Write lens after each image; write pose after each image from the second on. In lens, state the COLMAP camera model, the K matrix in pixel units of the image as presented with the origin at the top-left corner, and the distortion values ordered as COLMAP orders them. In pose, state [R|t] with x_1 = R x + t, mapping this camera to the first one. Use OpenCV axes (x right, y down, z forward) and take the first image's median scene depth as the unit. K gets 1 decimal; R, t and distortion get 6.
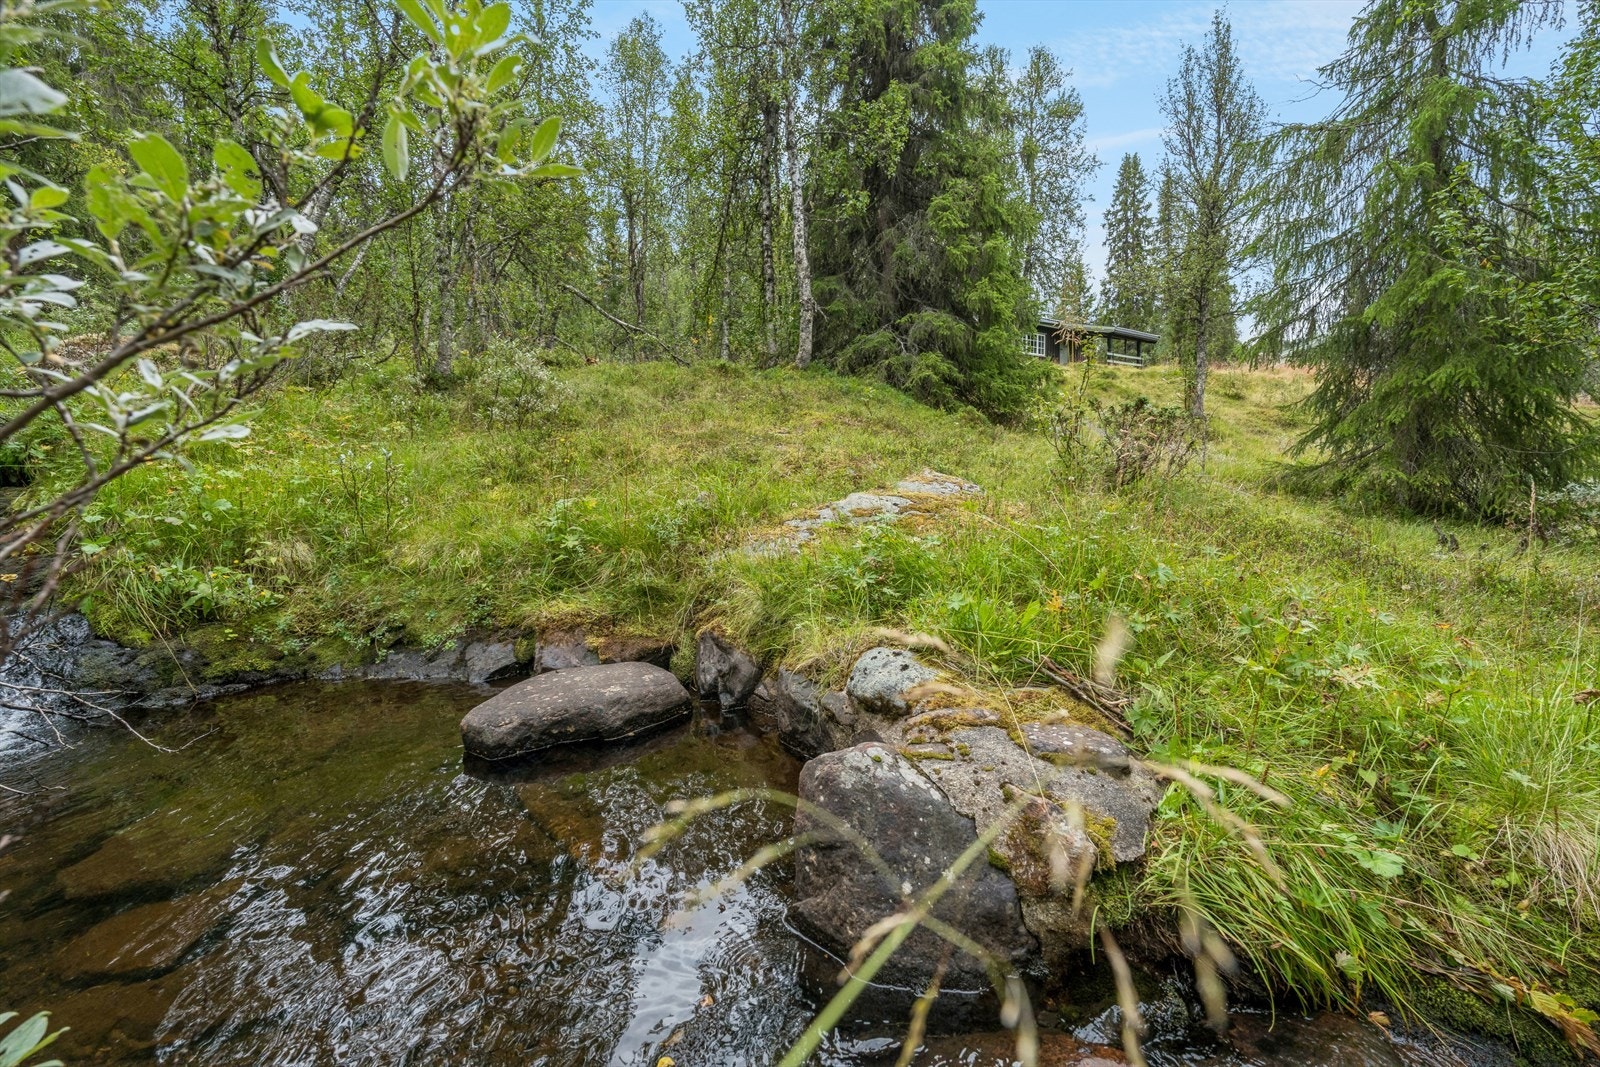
lens RADIAL K [[785.8, 0, 800.0], [0, 785.8, 533.5], [0, 0, 1]] dist [-0.000789, -0.000027]
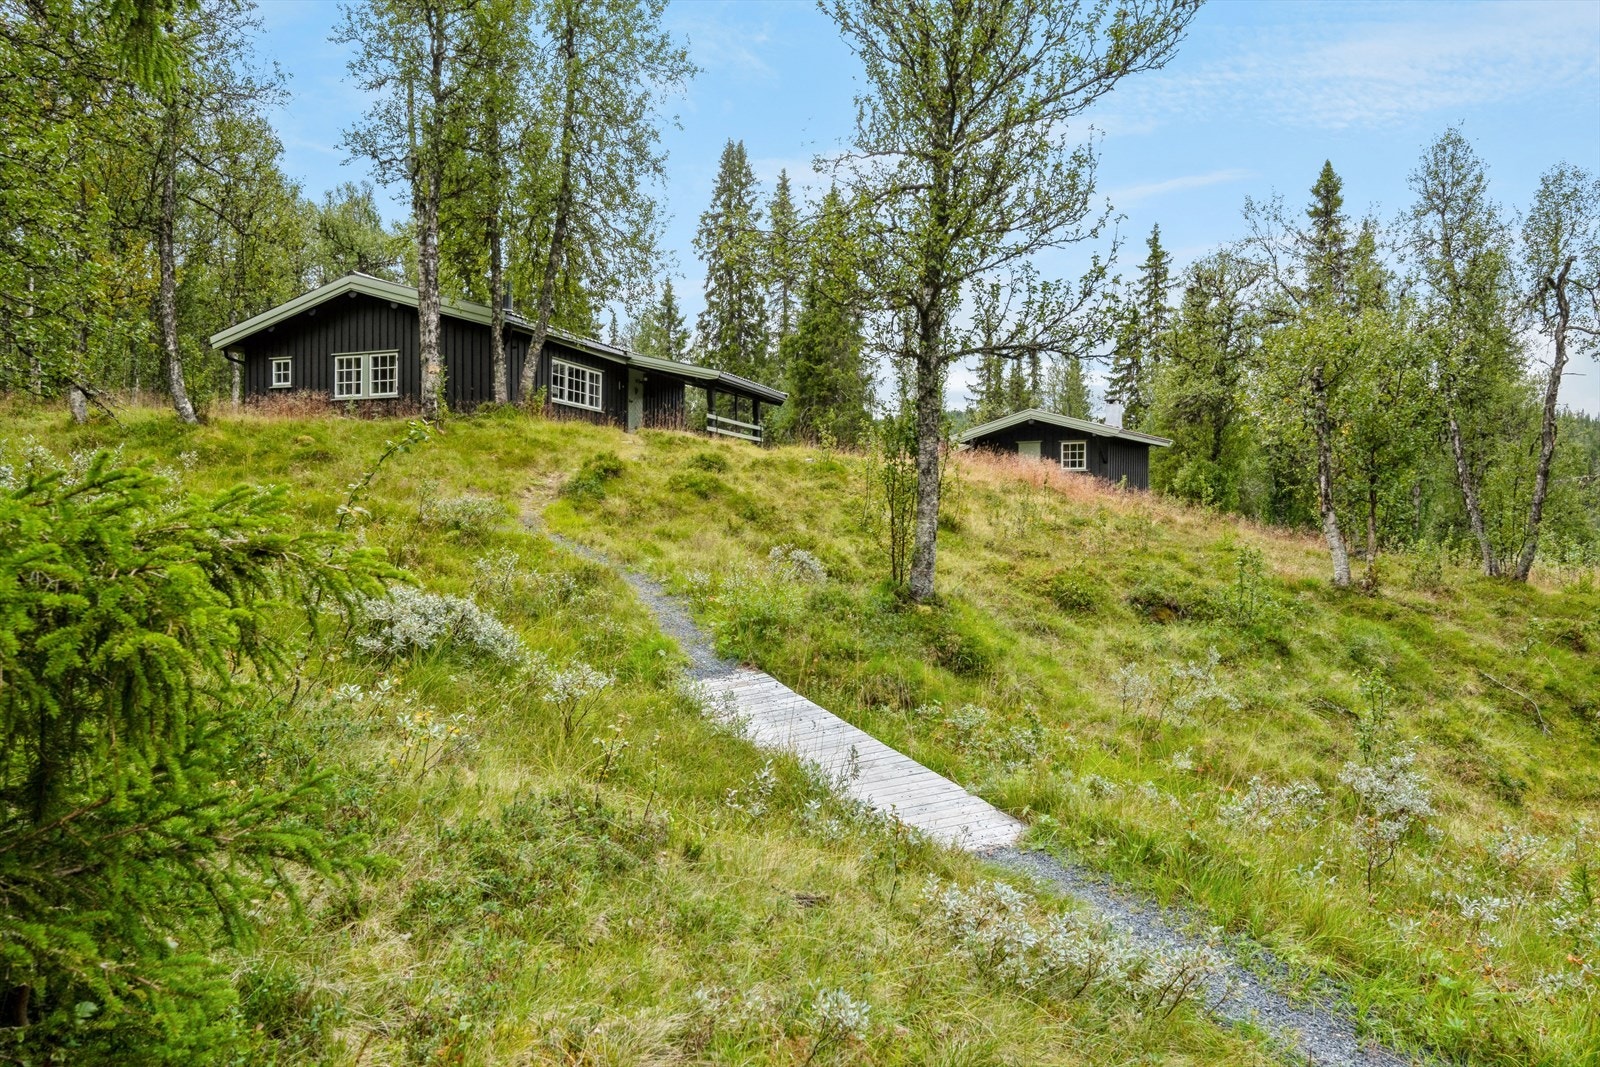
lens RADIAL K [[785.8, 0, 800.0], [0, 785.8, 533.5], [0, 0, 1]] dist [-0.000789, -0.000027]
pose [[0.881564, 0.012350, 0.471903, 0.142374], [0.014158, 0.998516, -0.052581, -0.087870], [-0.471852, 0.053034, 0.880081, 0.367449]]
